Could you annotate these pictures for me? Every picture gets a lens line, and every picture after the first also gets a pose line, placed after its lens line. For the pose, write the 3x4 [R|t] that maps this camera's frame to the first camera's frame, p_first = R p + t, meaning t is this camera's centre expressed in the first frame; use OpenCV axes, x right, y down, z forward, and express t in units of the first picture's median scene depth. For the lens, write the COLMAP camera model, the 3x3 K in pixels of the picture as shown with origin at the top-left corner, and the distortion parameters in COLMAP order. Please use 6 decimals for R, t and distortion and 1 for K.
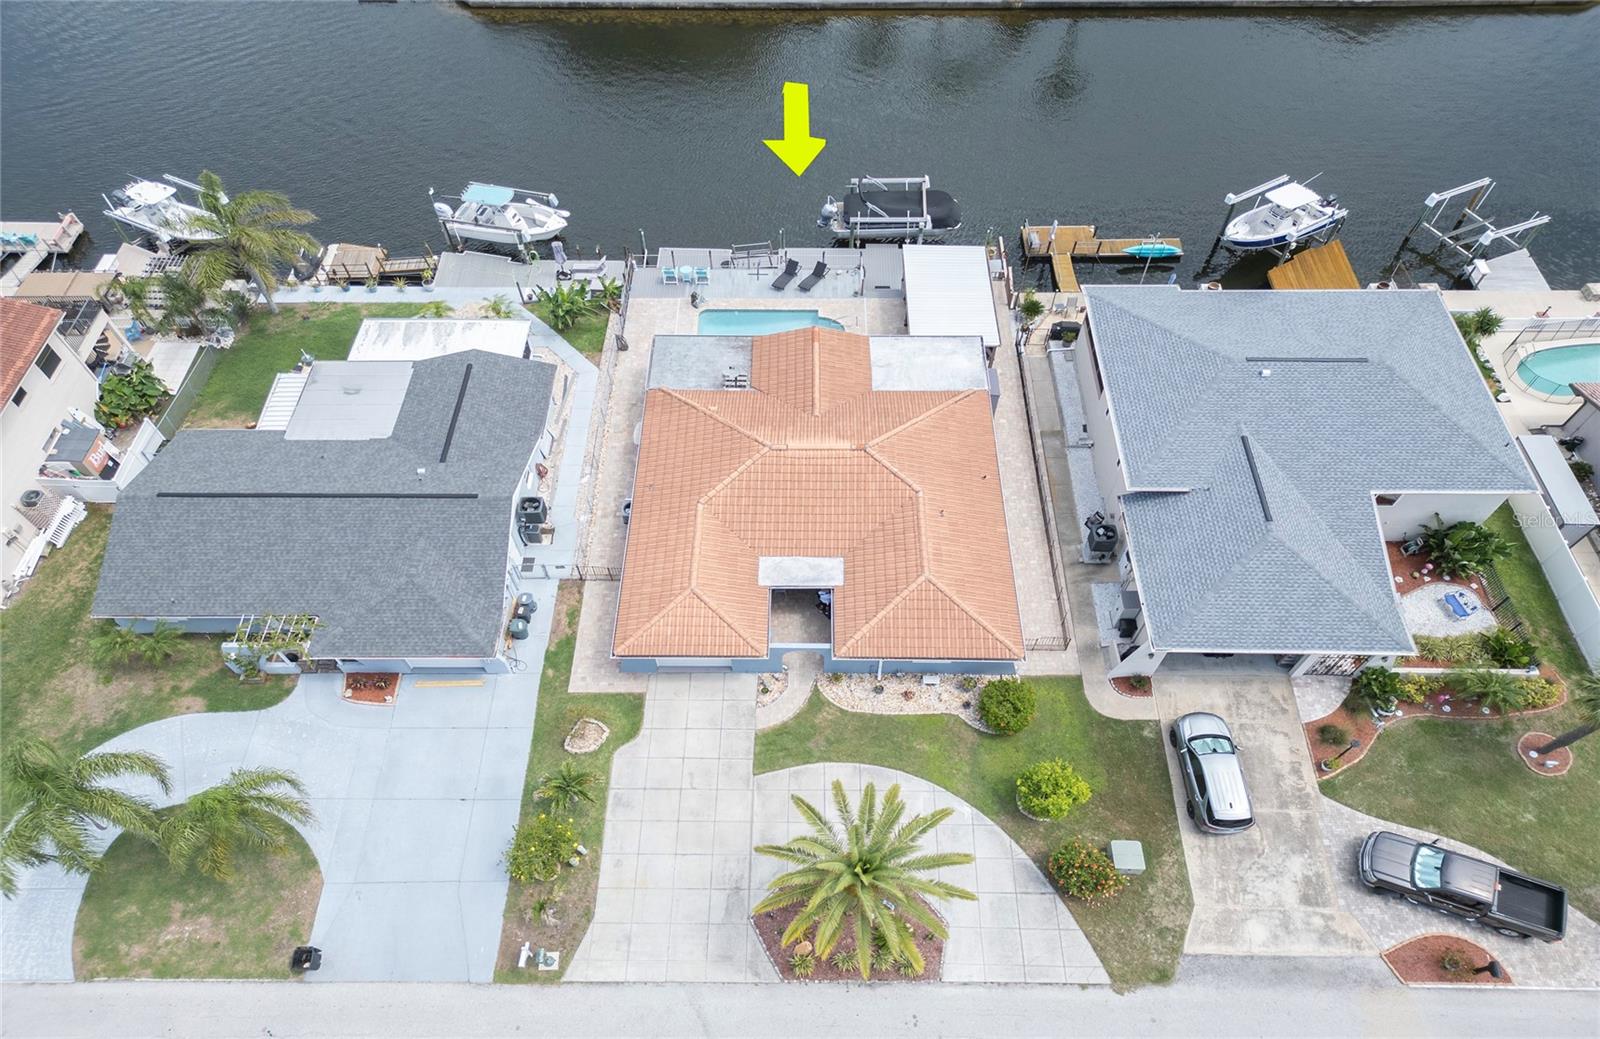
lens RADIAL K [[1161.2, 0, 805.7], [0, 1161.2, 678.8], [0, 0, 1]] dist [0.055565, -0.045878]
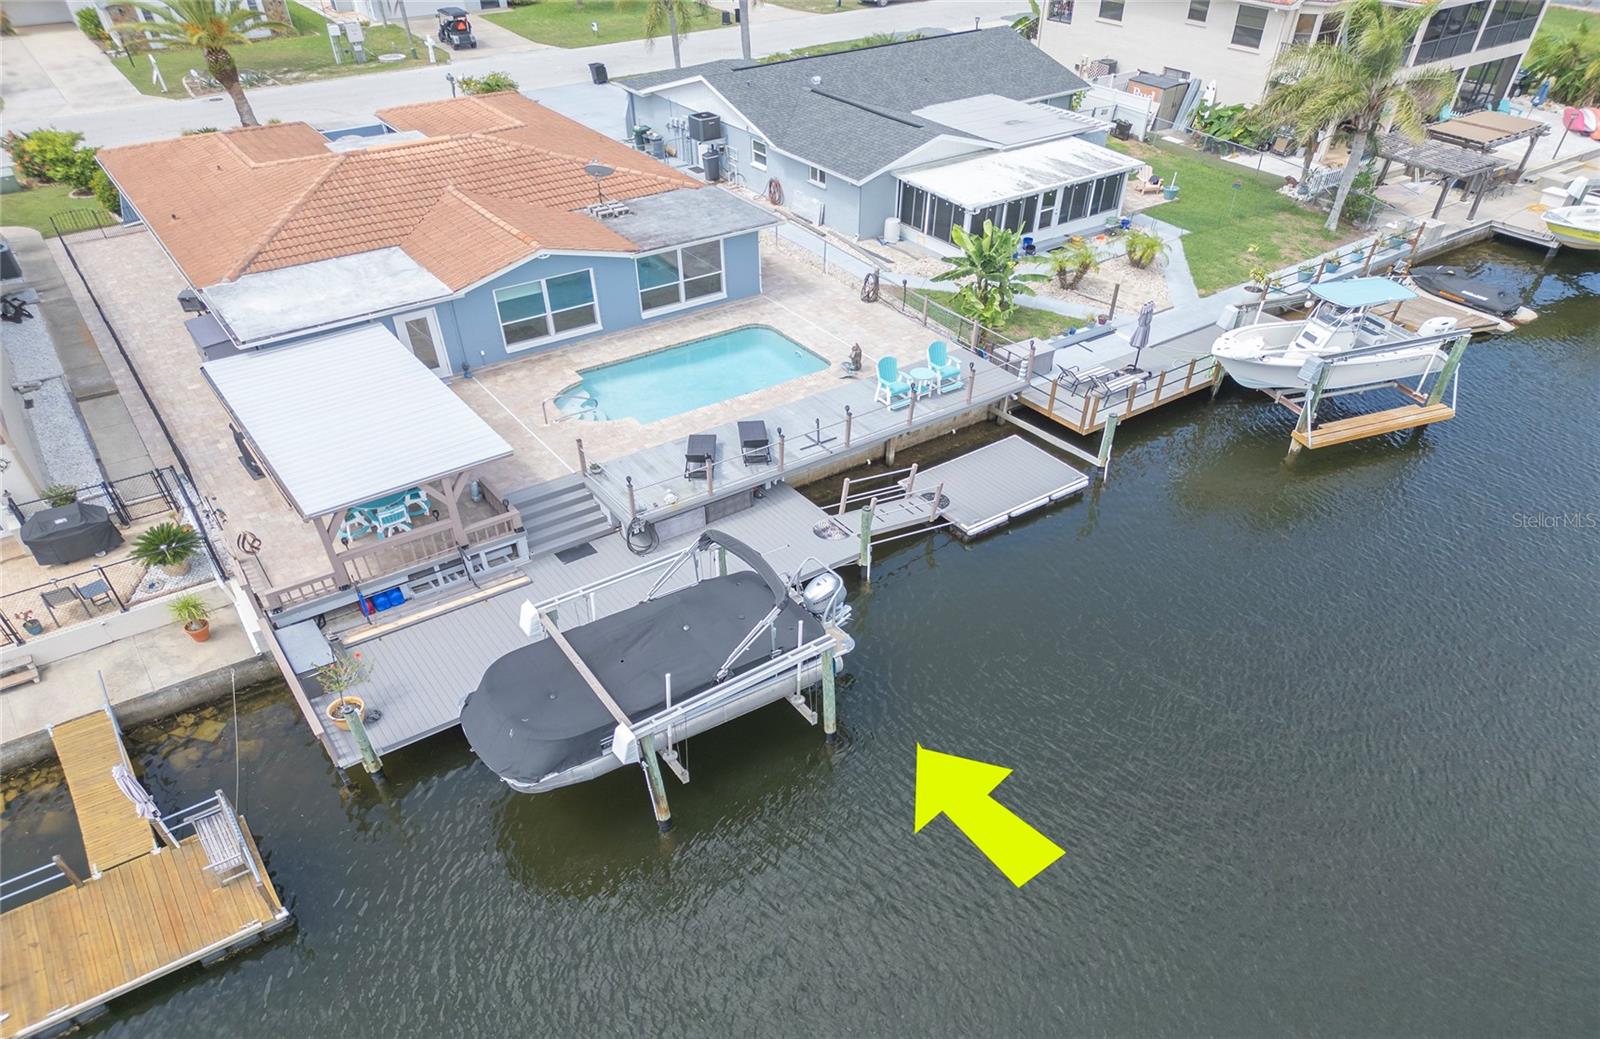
lens RADIAL K [[1121.7, 0, 799.8], [0, 1121.7, 623.7], [0, 0, 1]] dist [0.076157, -0.081746]
pose [[-0.820680, 0.356771, -0.446316, 0.253949], [-0.449827, 0.078243, 0.889682, -0.978576], [0.352334, 0.930909, 0.096272, 1.357447]]
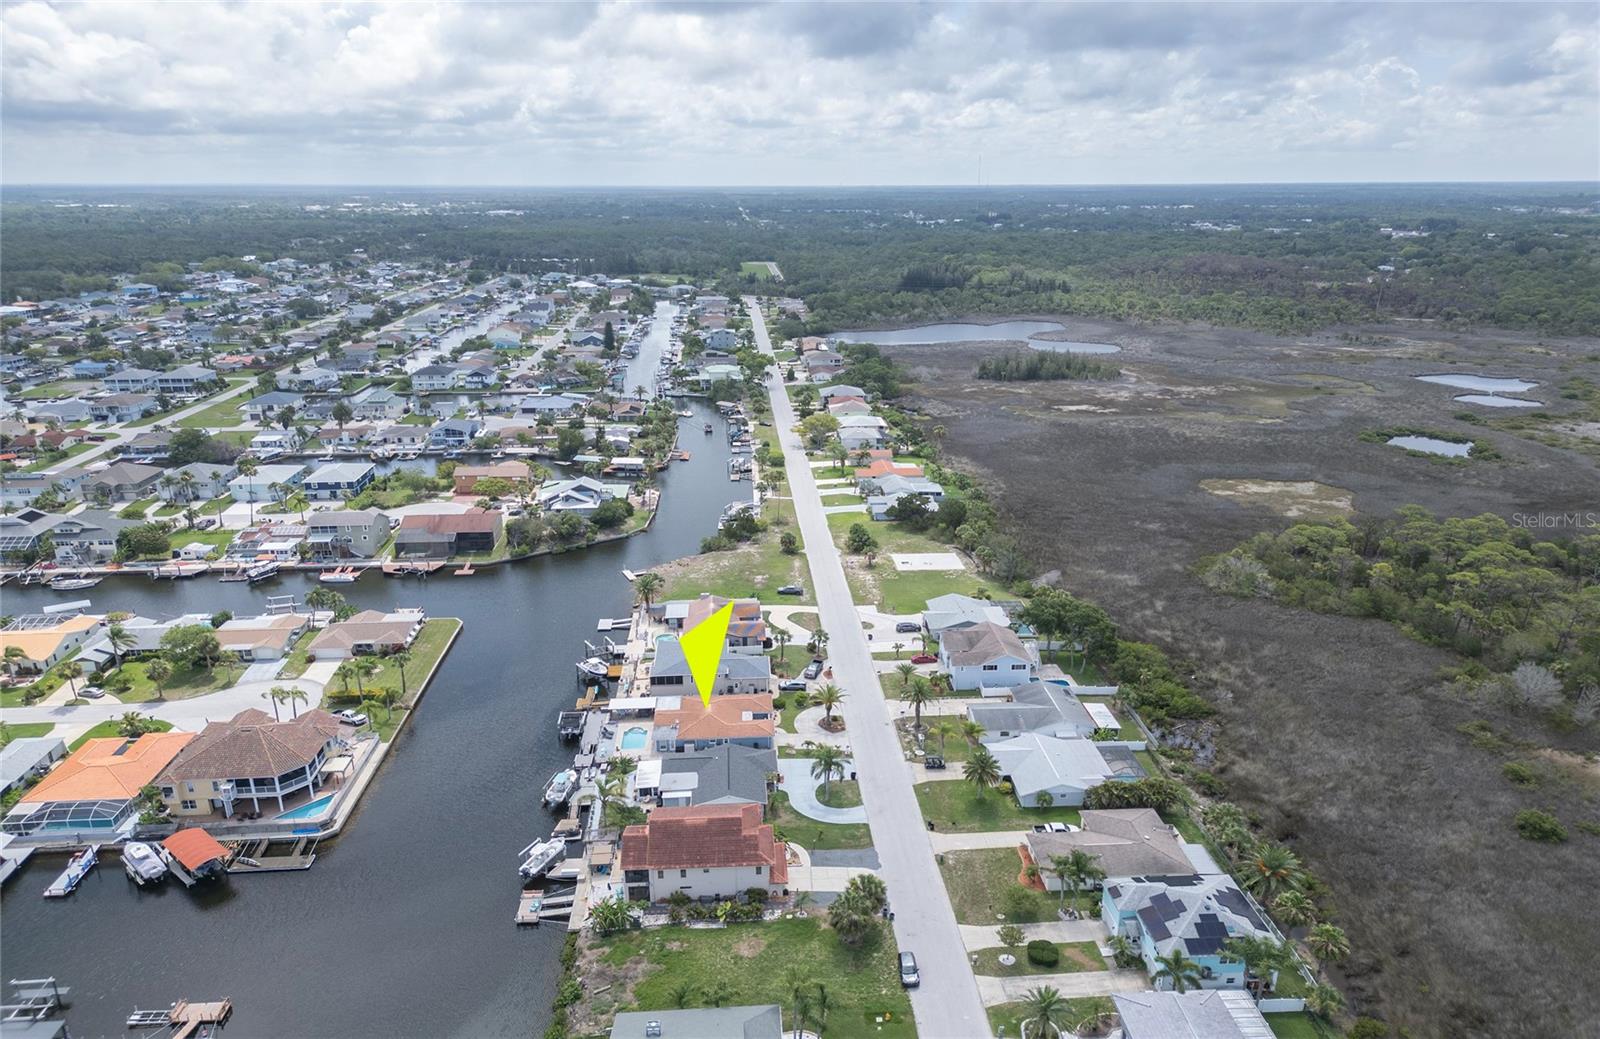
lens RADIAL K [[1123.6, 0, 800.0], [0, 1123.6, 543.2], [0, 0, 1]] dist [0.071184, -0.087826]
pose [[-0.071697, -0.296010, 0.952490, -3.578376], [0.796310, 0.558058, 0.233372, -1.201629], [-0.600625, 0.775209, 0.195704, -0.358399]]
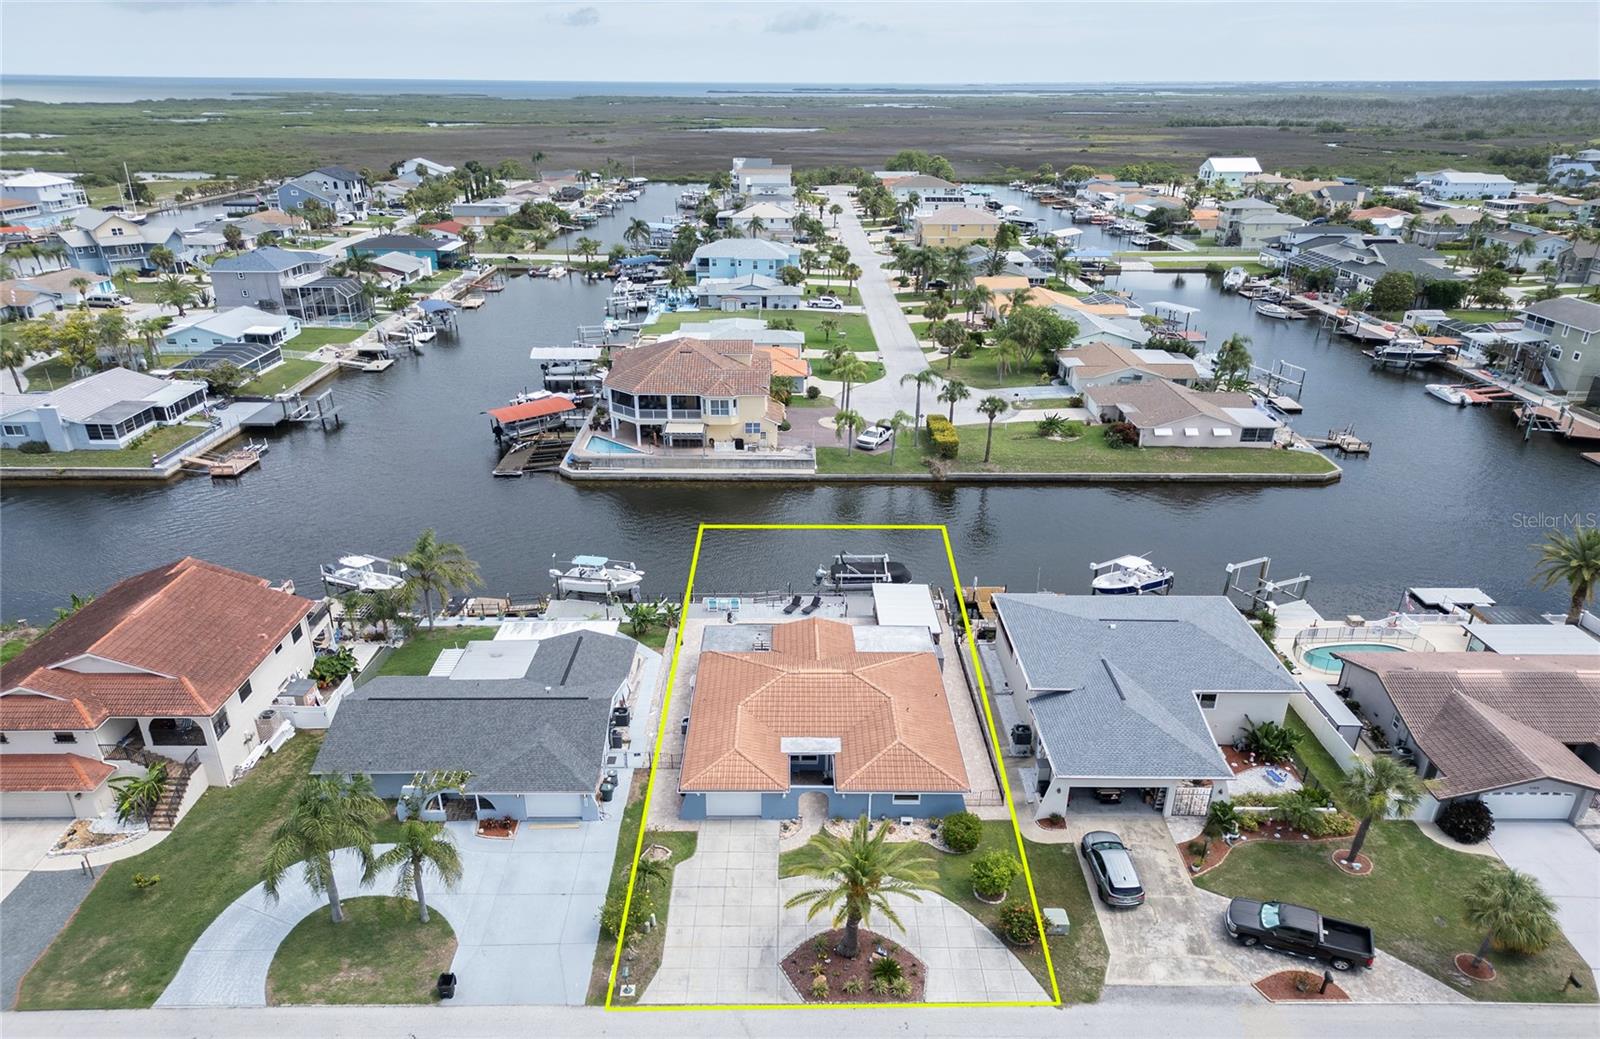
lens RADIAL K [[1125.3, 0, 800.9], [0, 1125.3, 544.4], [0, 0, 1]] dist [0.085207, -0.087585]
pose [[0.999864, 0.003515, 0.016139, -0.038980], [0.005190, 0.860759, -0.508986, 0.391481], [-0.015681, 0.509000, 0.860624, -0.310852]]
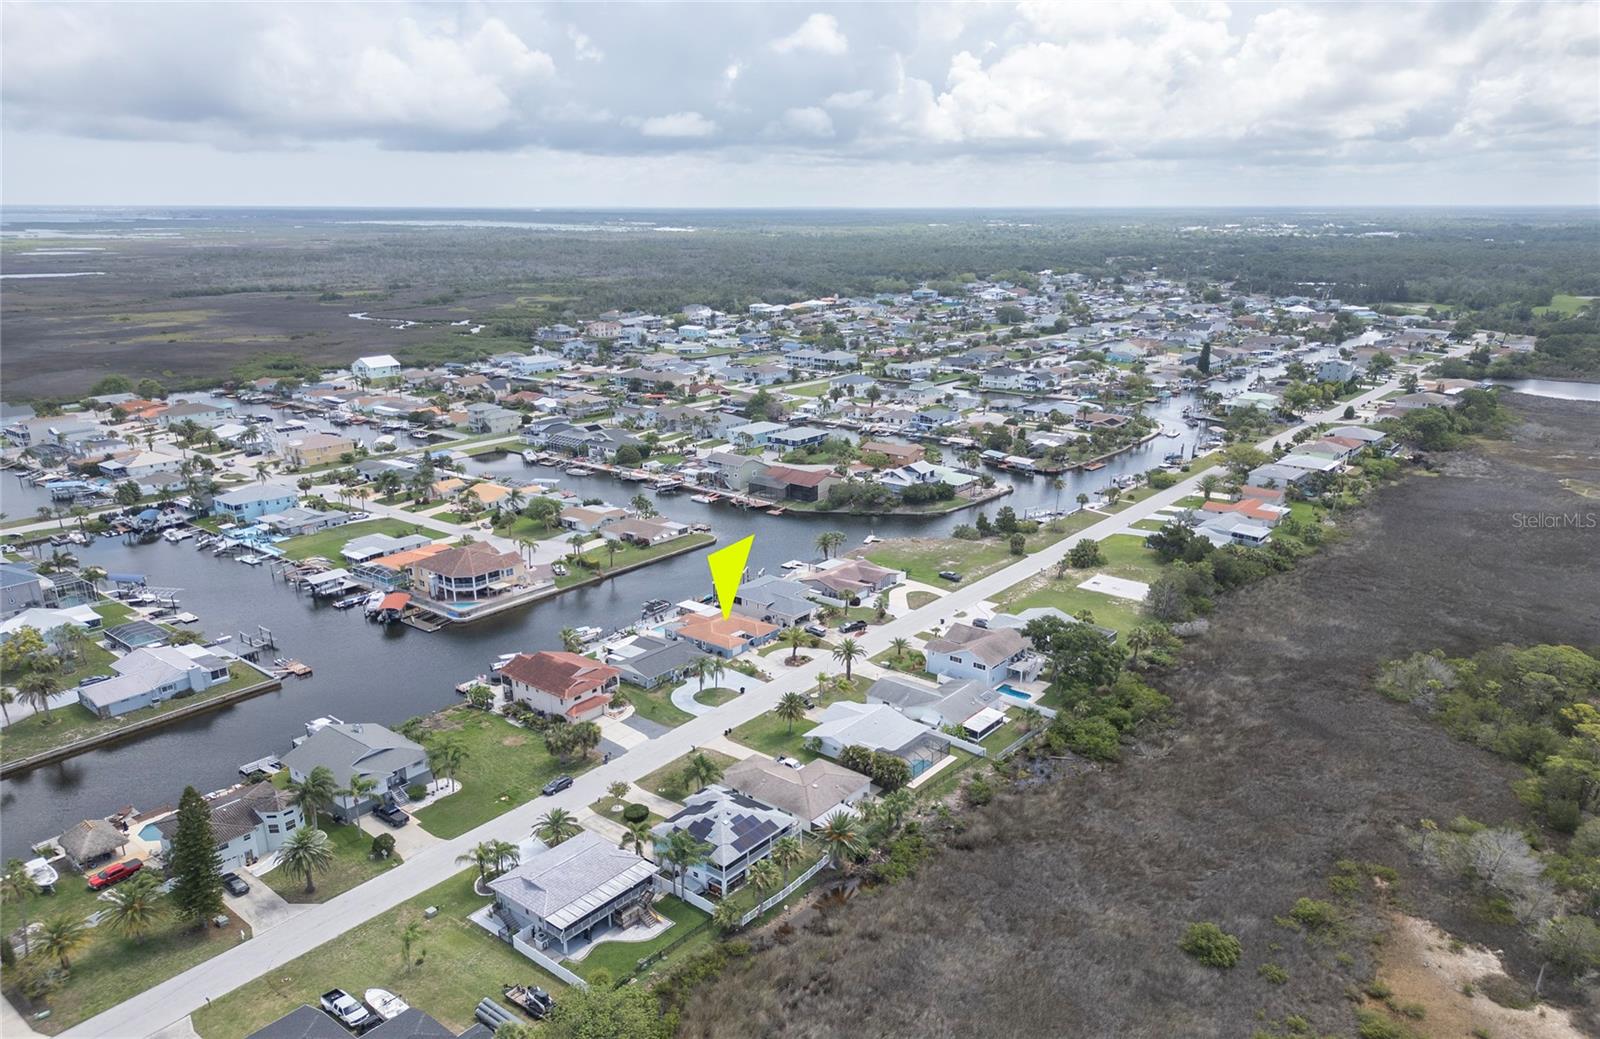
lens RADIAL K [[1129.9, 0, 801.6], [0, 1129.9, 513.9], [0, 0, 1]] dist [0.078161, -0.090962]
pose [[0.621578, -0.199237, 0.757592, -3.449466], [0.621745, 0.713785, -0.322403, 1.290293], [-0.476524, 0.671428, 0.567547, -2.282833]]
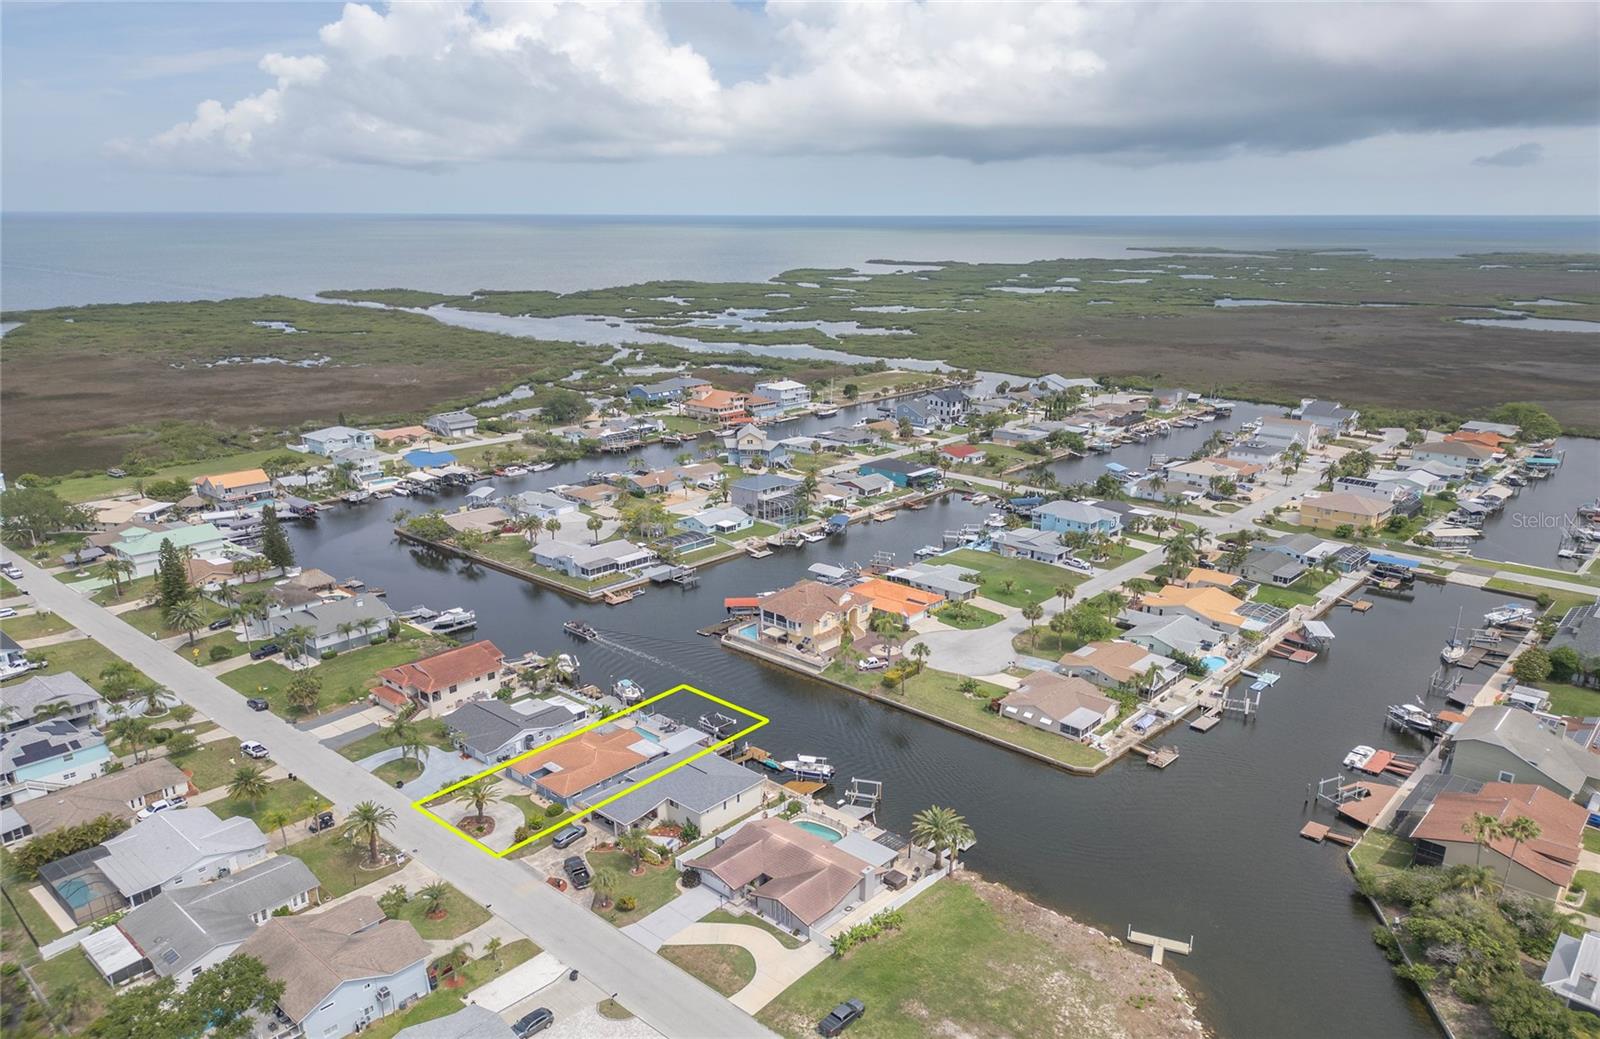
lens RADIAL K [[1129.9, 0, 801.6], [0, 1129.9, 513.9], [0, 0, 1]] dist [0.078161, -0.090962]
pose [[0.748382, 0.175572, -0.639608, 2.745659], [-0.531891, 0.734978, -0.420595, 0.413418], [0.396253, 0.654968, 0.643429, -1.538862]]
